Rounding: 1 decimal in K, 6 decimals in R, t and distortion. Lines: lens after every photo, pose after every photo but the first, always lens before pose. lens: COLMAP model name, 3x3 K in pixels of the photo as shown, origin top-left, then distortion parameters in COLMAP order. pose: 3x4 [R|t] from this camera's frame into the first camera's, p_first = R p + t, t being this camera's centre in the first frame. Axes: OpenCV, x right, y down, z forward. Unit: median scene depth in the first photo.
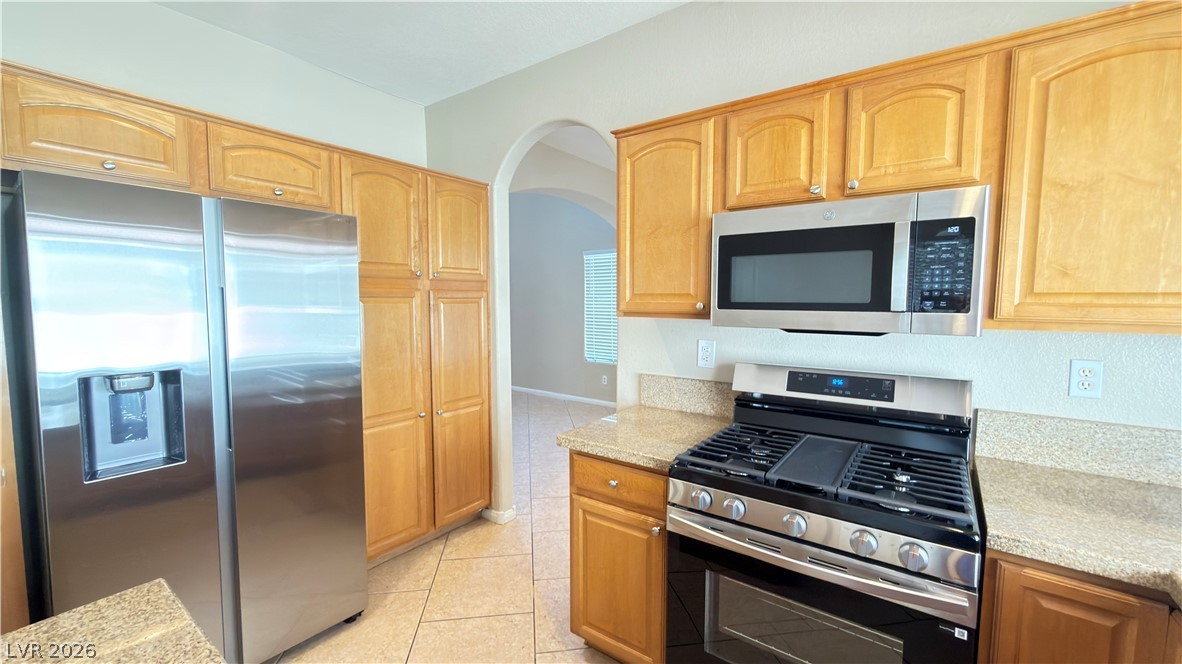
lens RADIAL K [[474.1, 0, 588.0], [0, 474.1, 328.5], [0, 0, 1]] dist [0.005823, -0.000839]
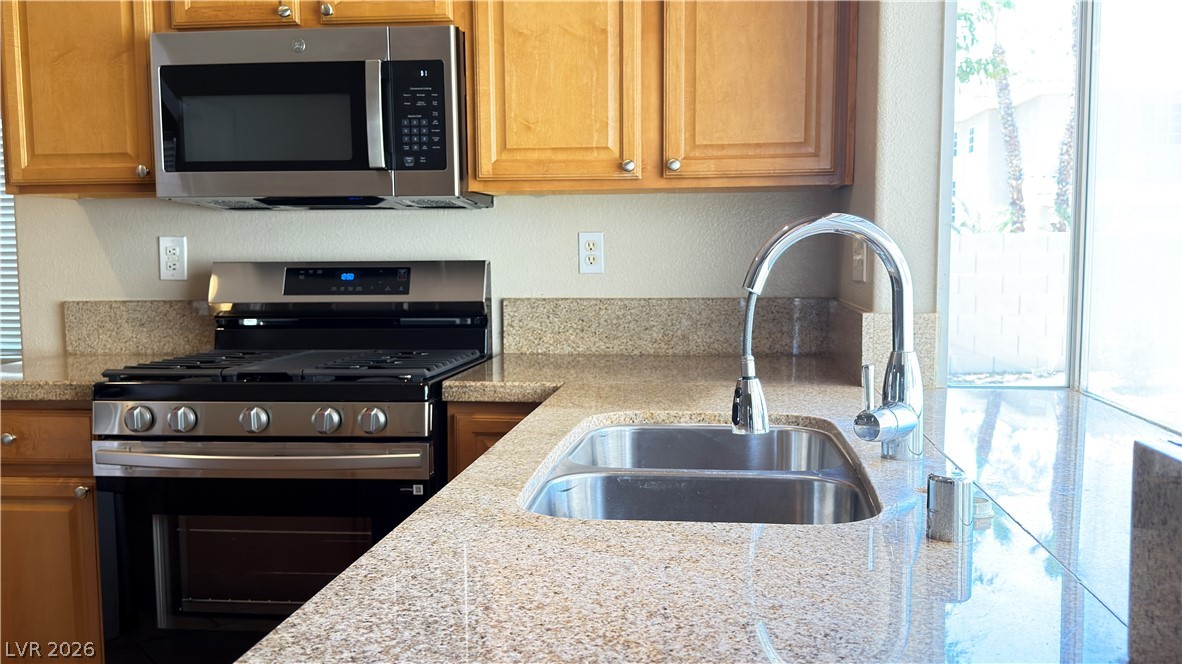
lens RADIAL K [[1063.5, 0, 592.1], [0, 1063.5, 343.9], [0, 0, 1]] dist [0.093508, -0.075380]
pose [[0.870001, -0.054069, 0.490076, 0.034475], [0.045267, 0.998530, 0.029805, 0.234027], [-0.490967, -0.003746, 0.871170, -0.837845]]
